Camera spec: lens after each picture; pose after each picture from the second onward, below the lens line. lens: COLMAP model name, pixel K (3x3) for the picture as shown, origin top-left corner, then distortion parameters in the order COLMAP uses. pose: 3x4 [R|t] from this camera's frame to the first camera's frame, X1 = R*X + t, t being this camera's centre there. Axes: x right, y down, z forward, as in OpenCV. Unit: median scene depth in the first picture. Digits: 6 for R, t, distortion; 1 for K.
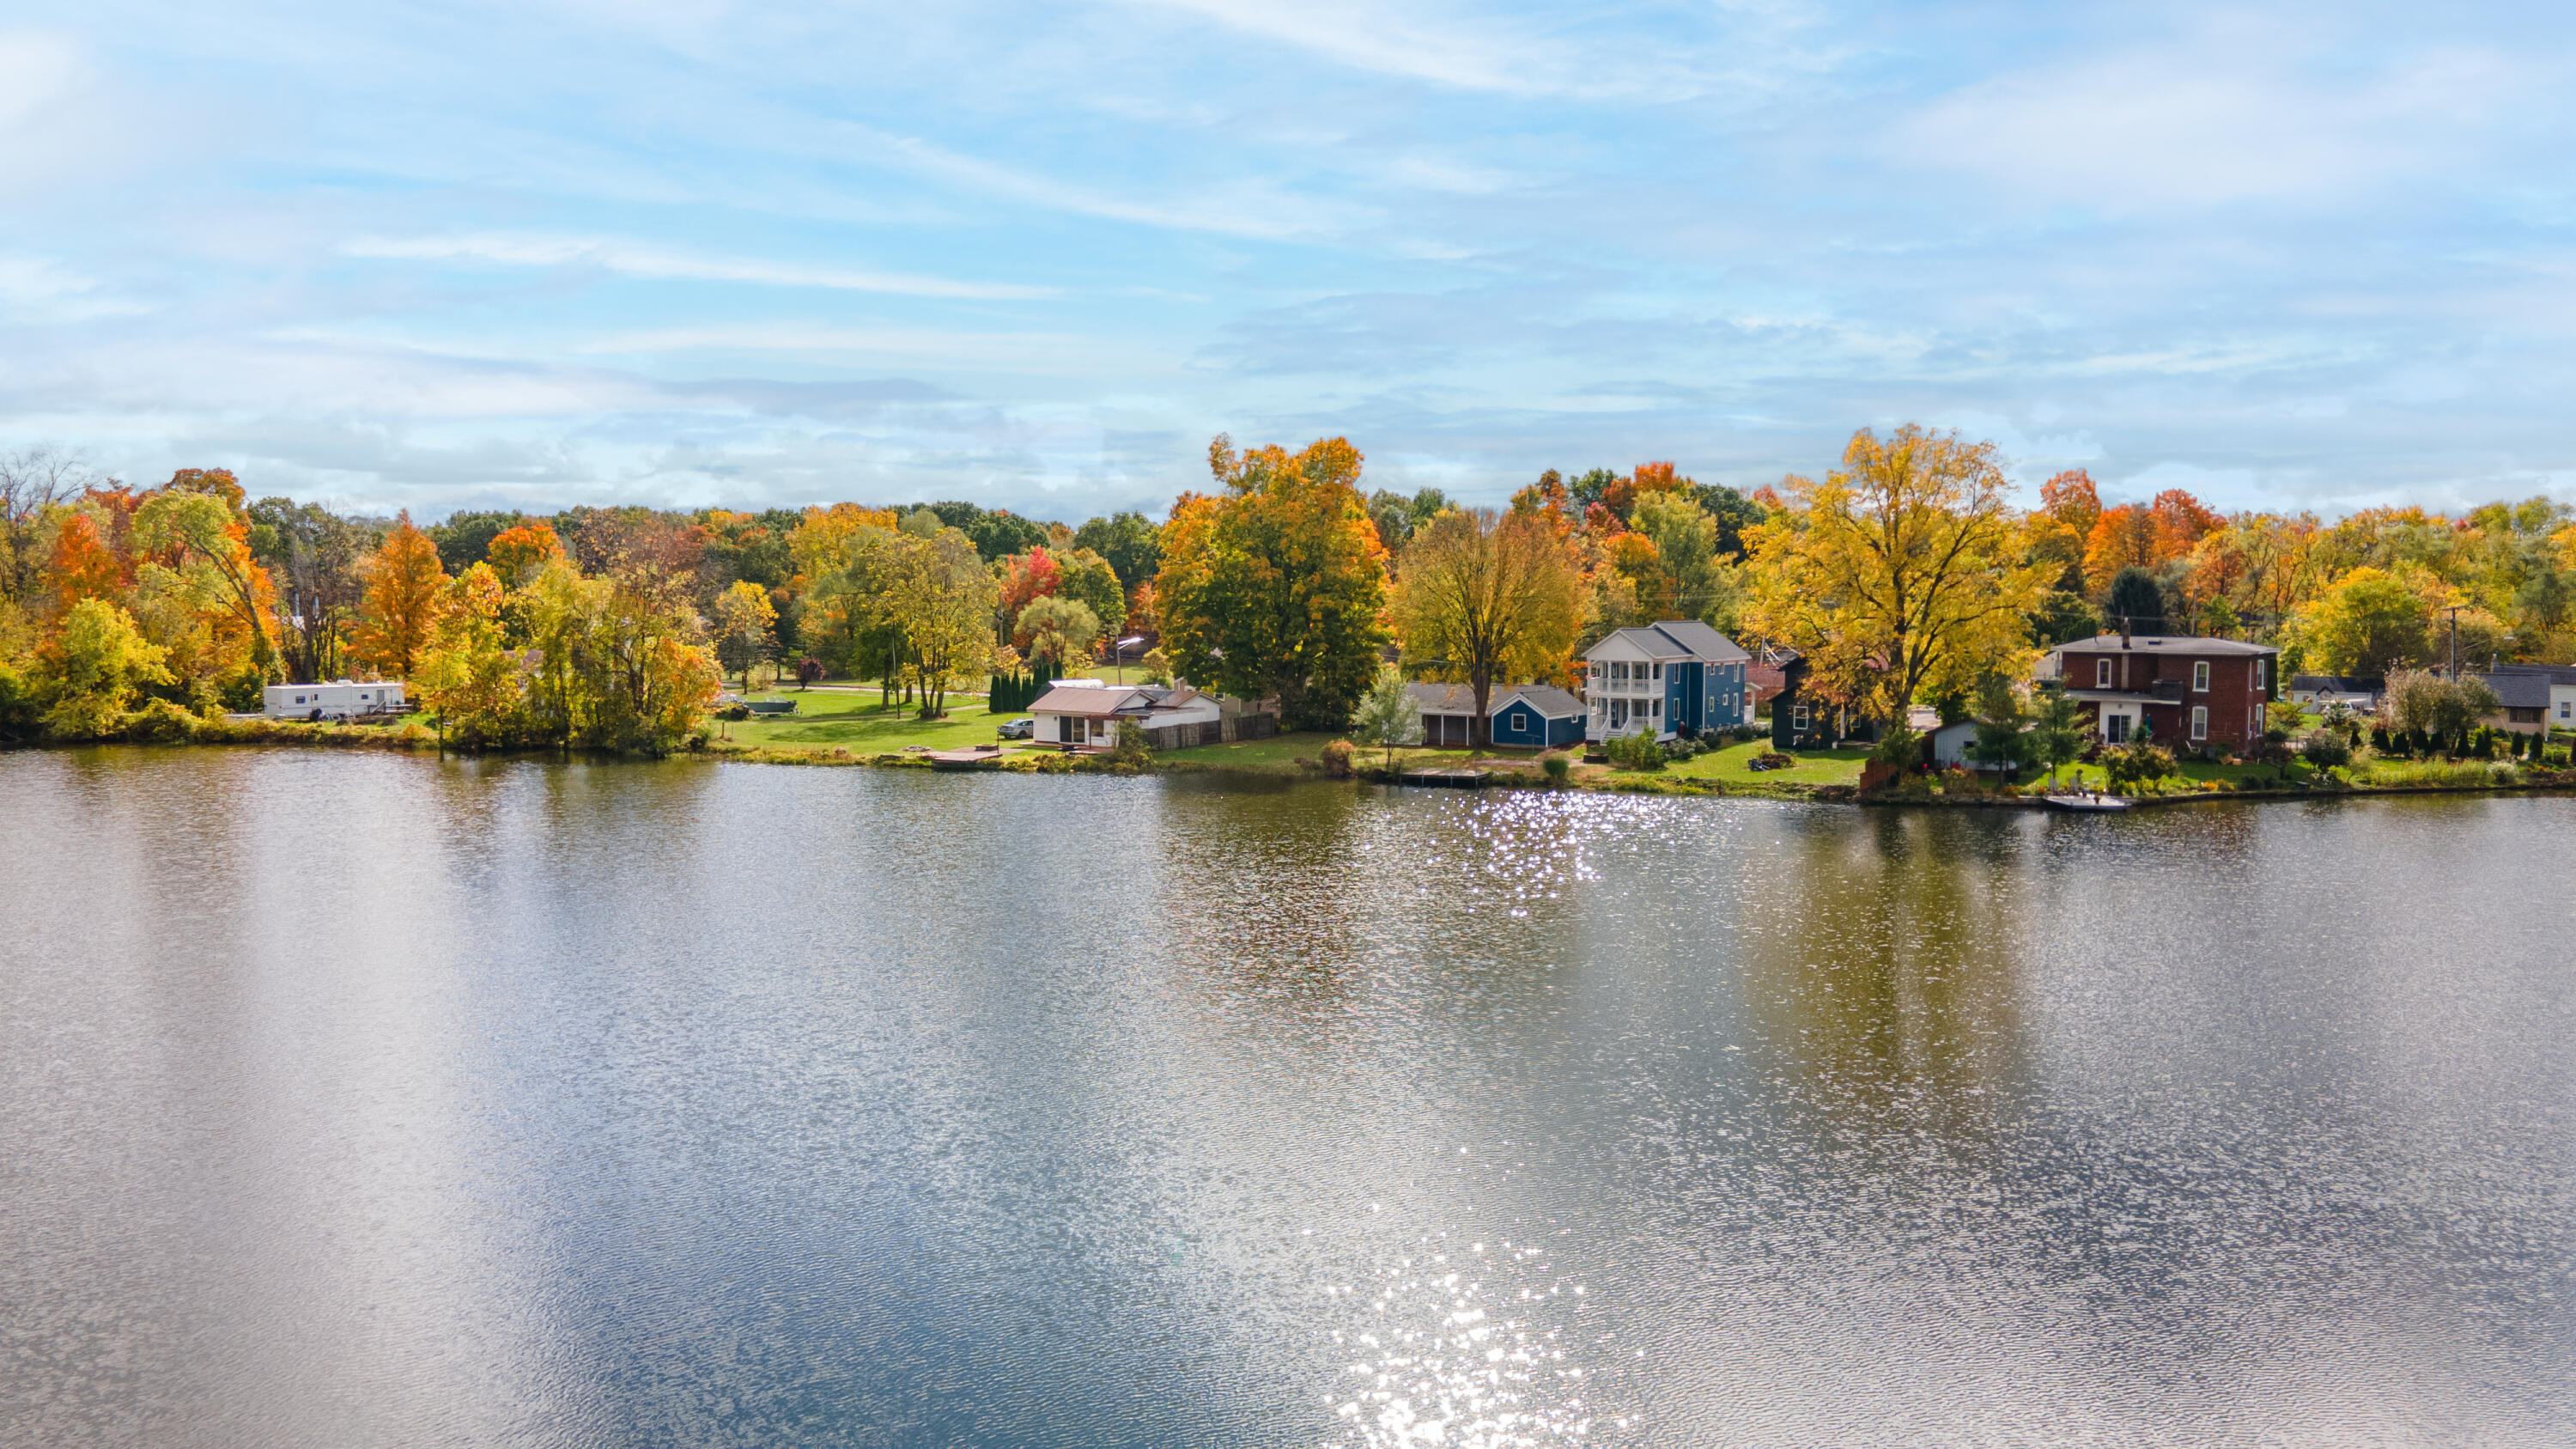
lens RADIAL K [[1866.1, 0, 1288.0], [0, 1866.1, 724.5], [0, 0, 1]] dist [0.036038, 0.006575]
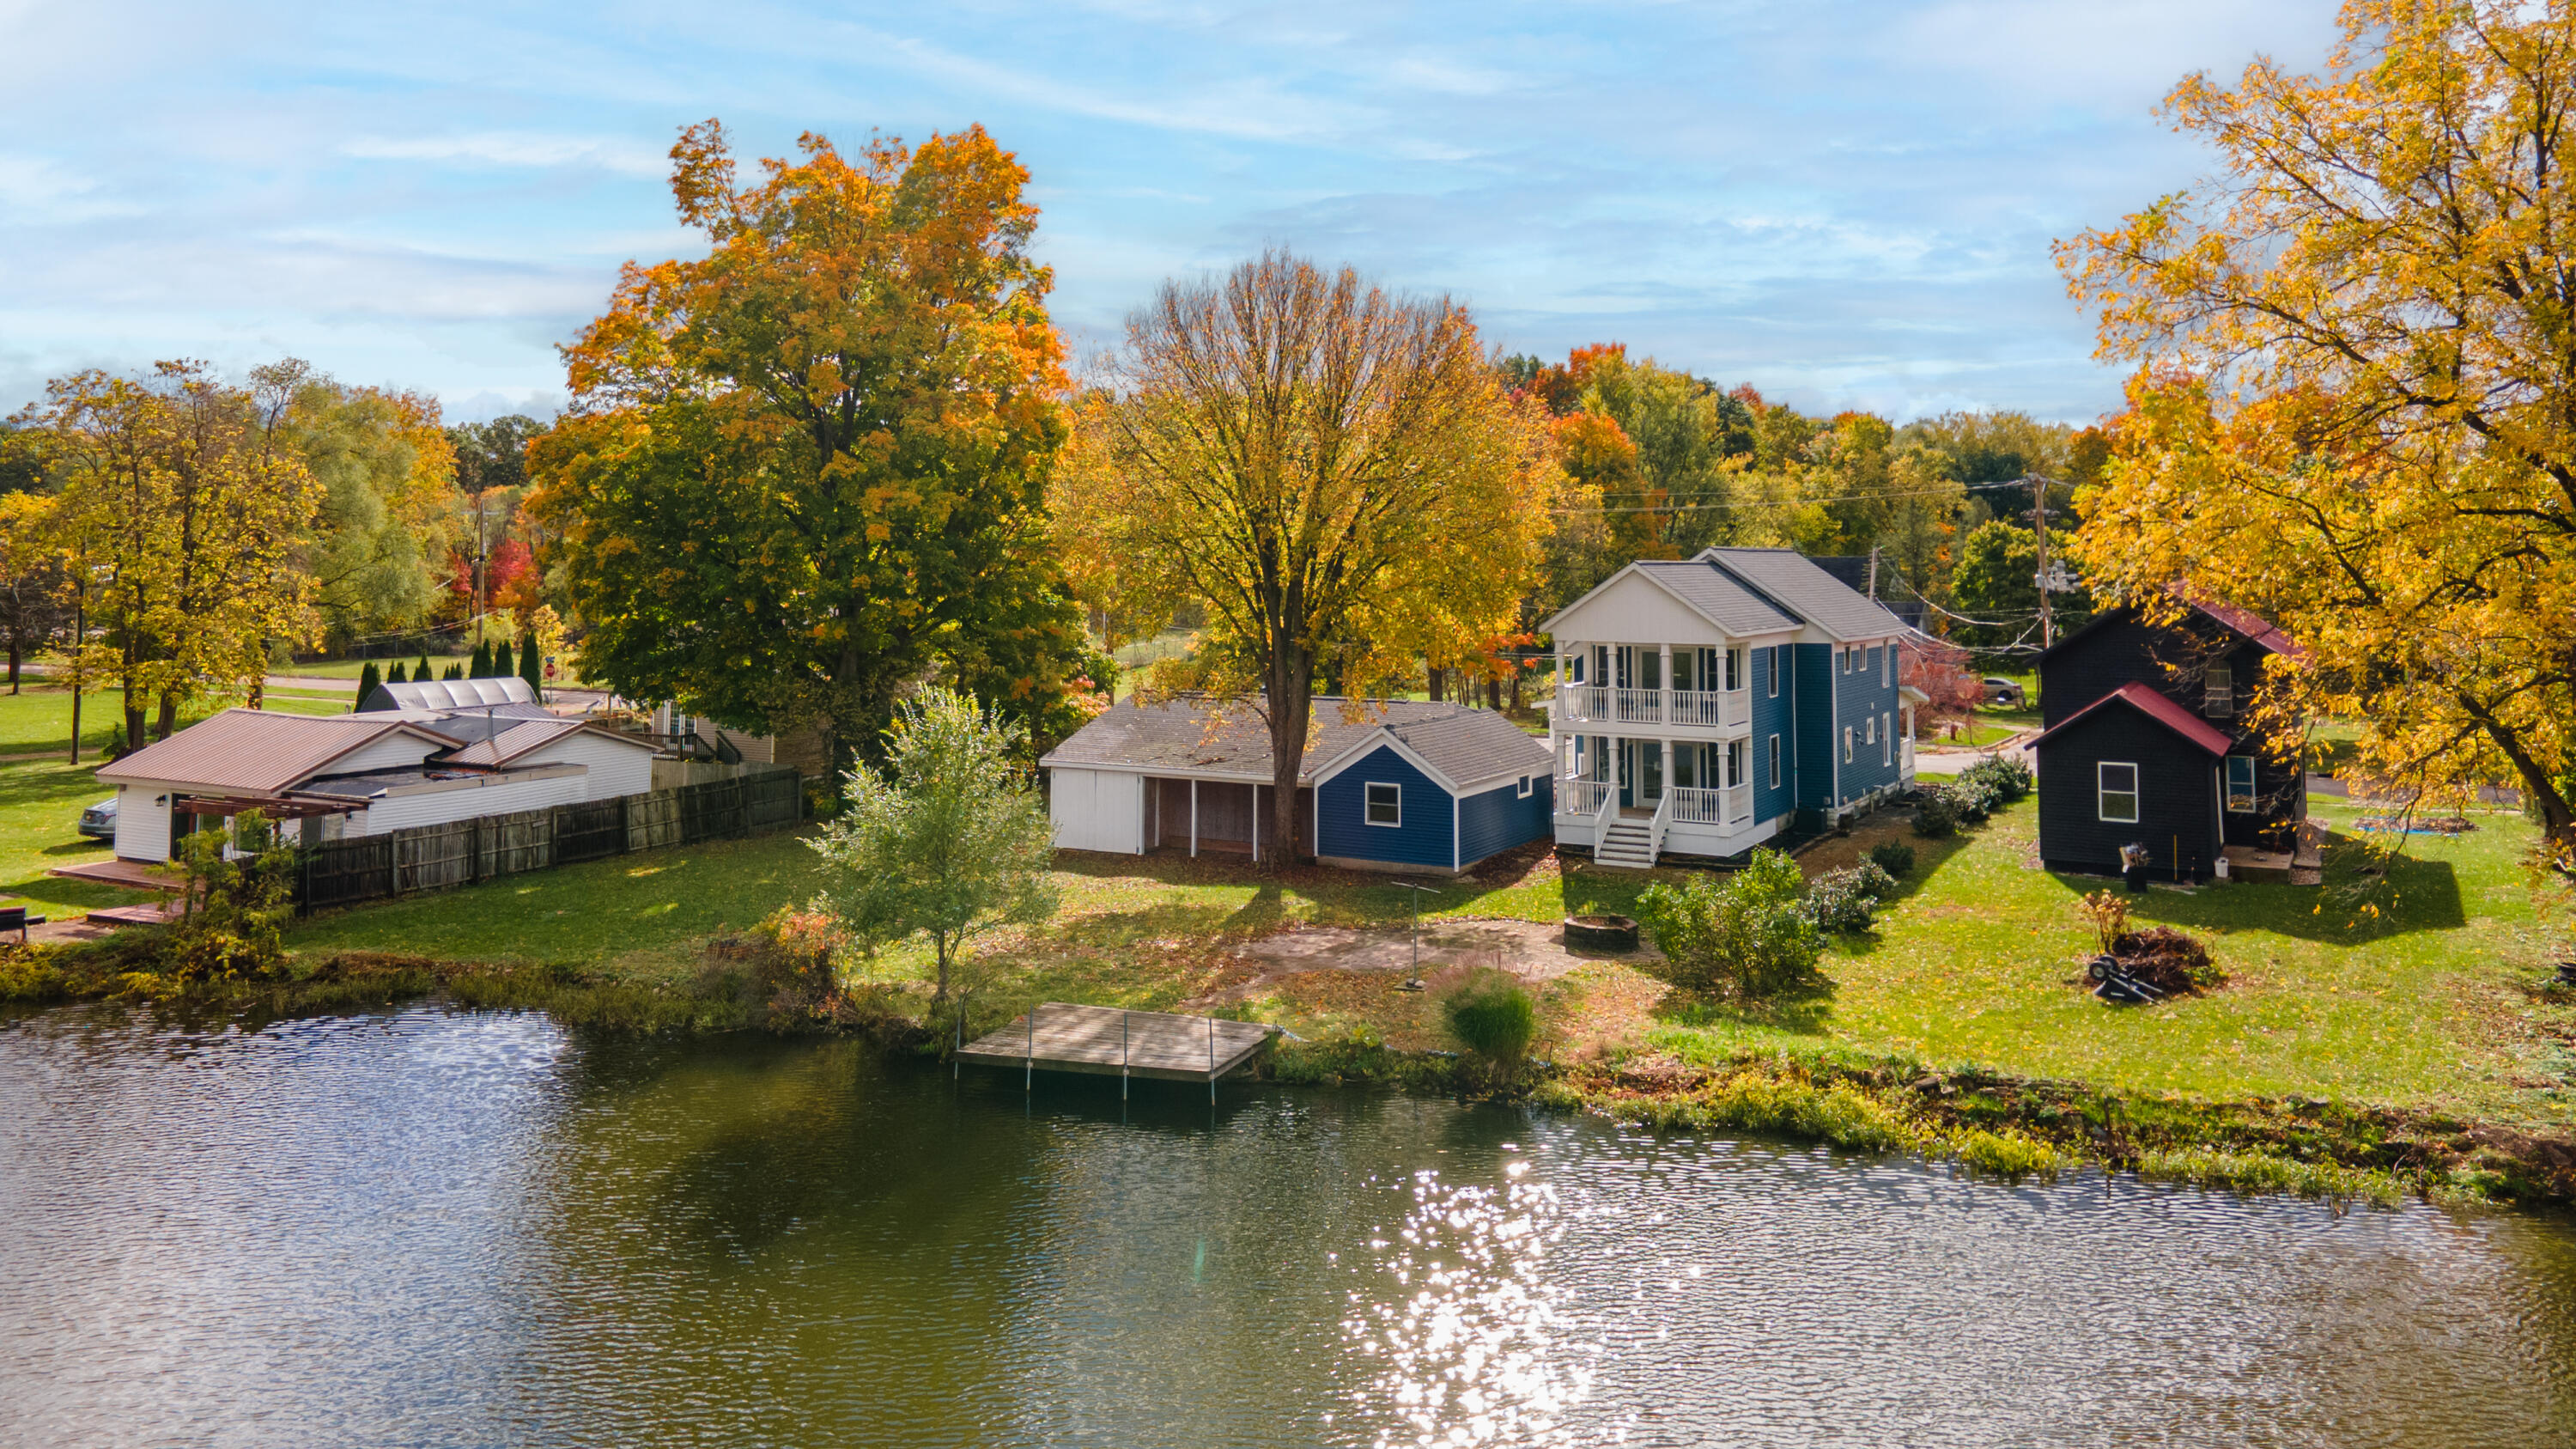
lens RADIAL K [[1946.3, 0, 1284.3], [0, 1946.3, 481.7], [0, 0, 1]] dist [0.008968, 0.040122]
pose [[0.998547, 0.000525, 0.053883, 0.080979], [0.005188, 0.994372, -0.105822, -0.024524], [-0.053636, 0.105948, 0.992924, 0.590622]]
